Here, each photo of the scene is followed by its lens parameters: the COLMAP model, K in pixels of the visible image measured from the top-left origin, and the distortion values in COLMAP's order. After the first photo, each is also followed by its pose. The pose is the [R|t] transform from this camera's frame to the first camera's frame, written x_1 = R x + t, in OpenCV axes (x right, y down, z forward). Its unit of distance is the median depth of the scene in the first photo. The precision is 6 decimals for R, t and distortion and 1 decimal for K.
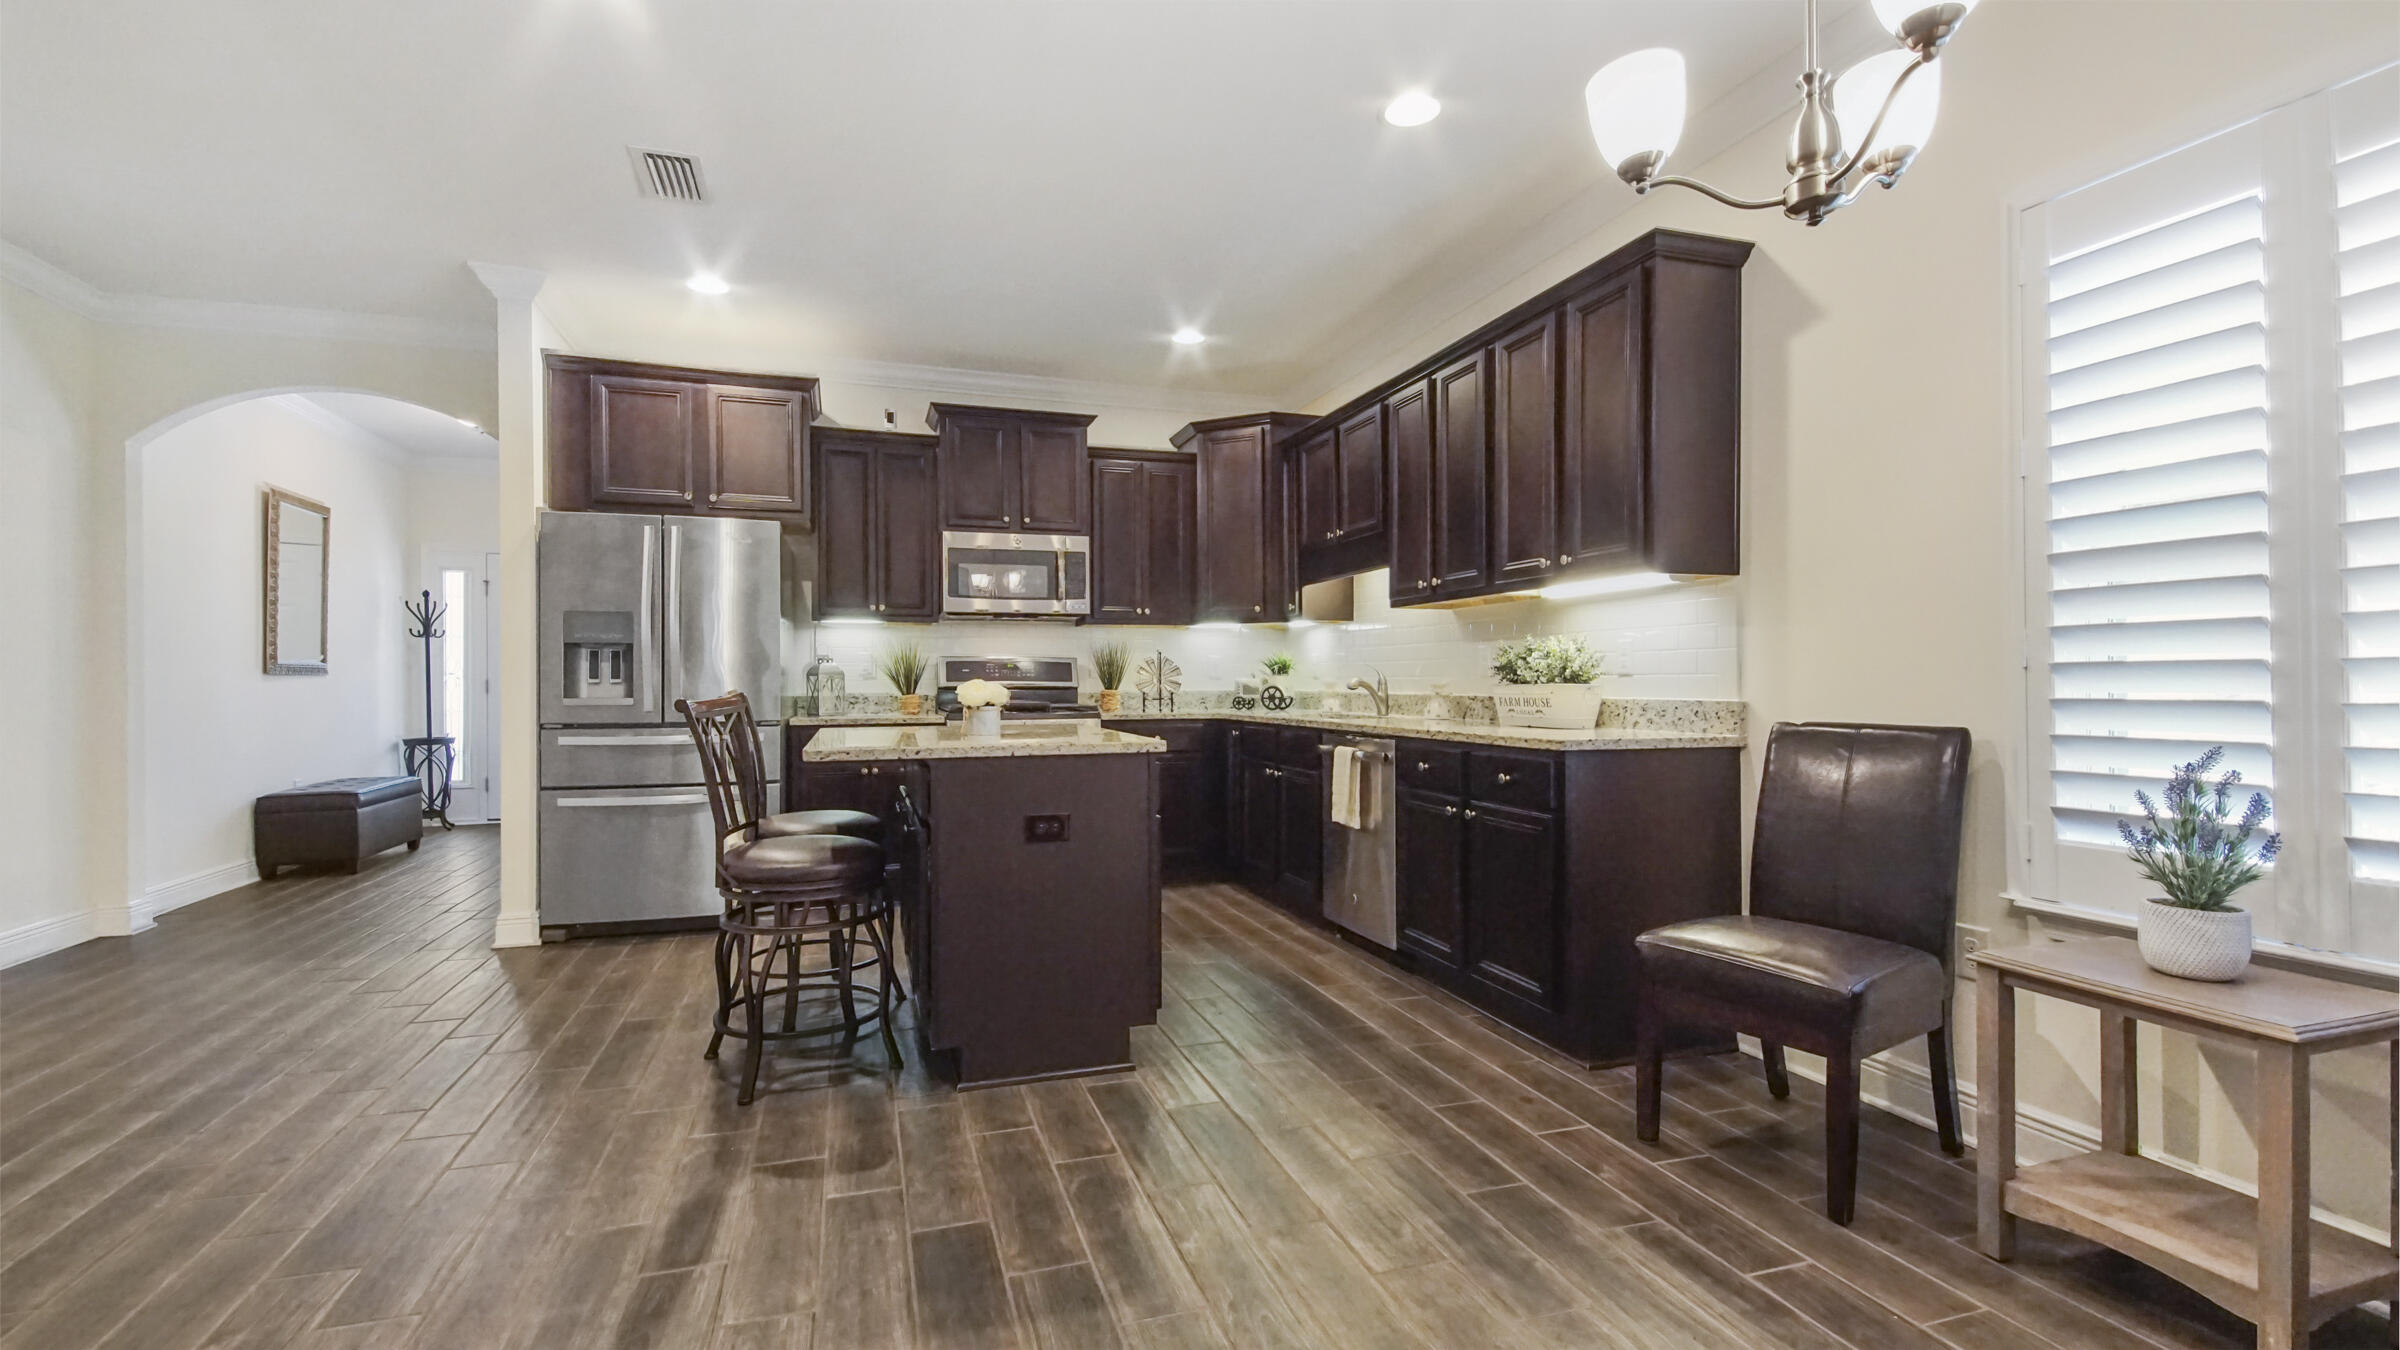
lens RADIAL K [[1051.3, 0, 1198.3], [0, 1051.3, 681.4], [0, 0, 1]] dist [-0.001913, -0.001263]
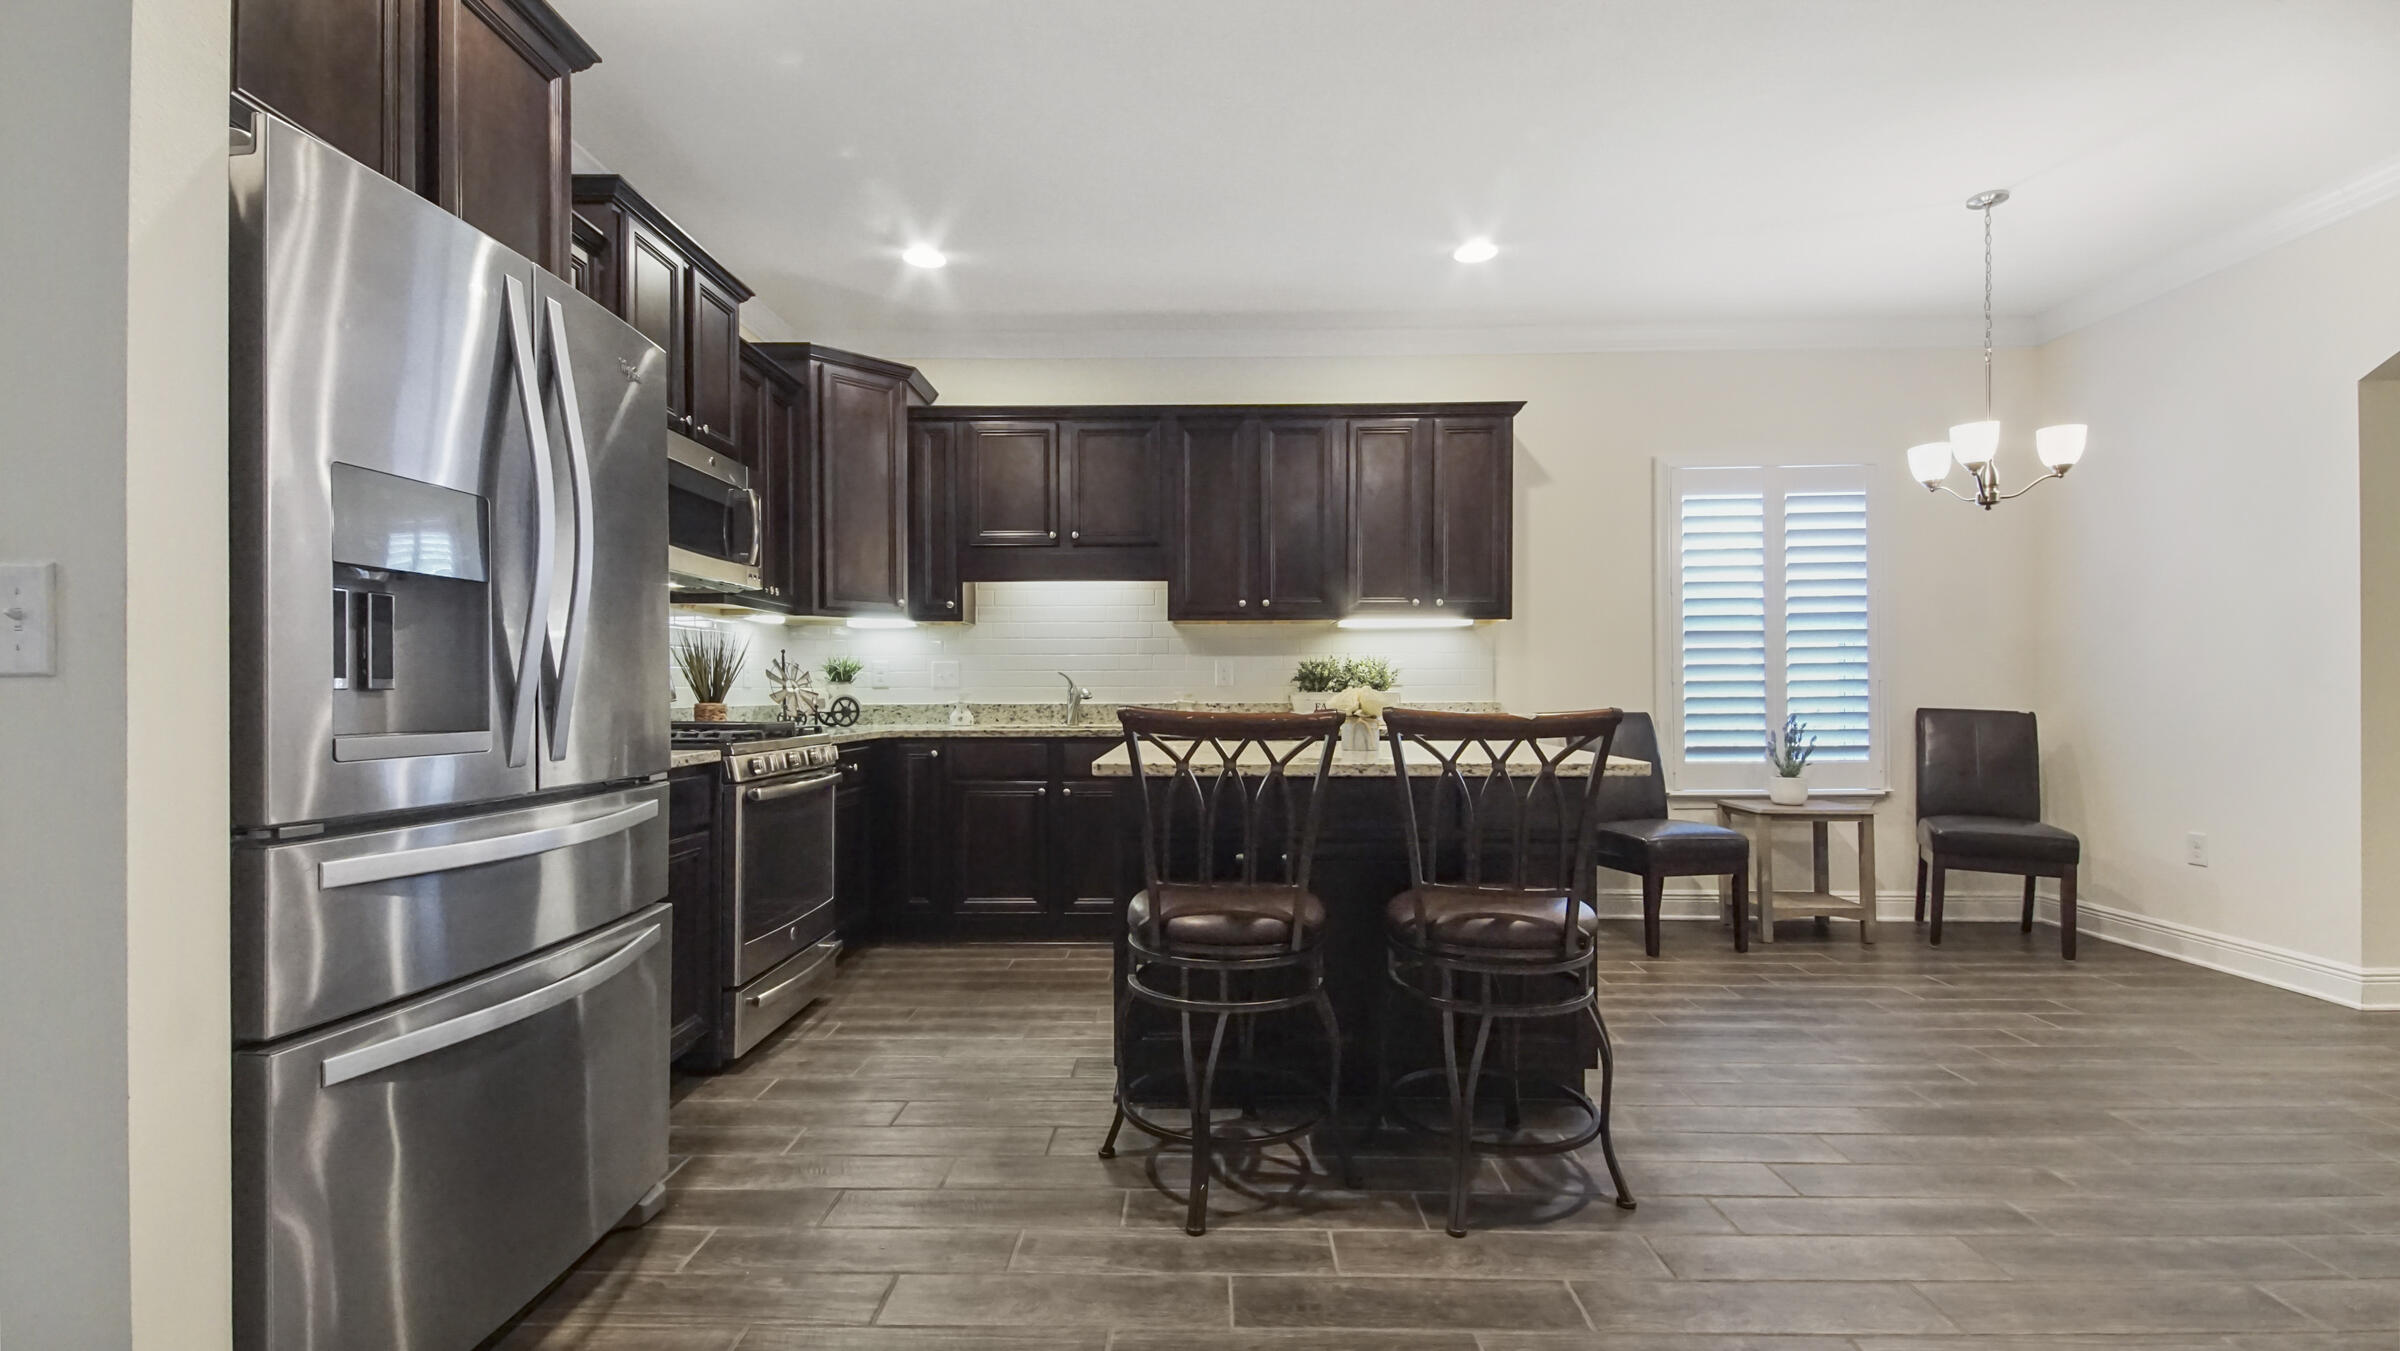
lens RADIAL K [[1051.3, 0, 1198.2], [0, 1051.3, 682.6], [0, 0, 1]] dist [-0.001913, -0.001263]
pose [[0.332044, 0.005451, 0.943248, -1.150618], [0.001246, 0.999980, -0.006217, -0.001397], [-0.943263, 0.003240, 0.332031, 0.905625]]
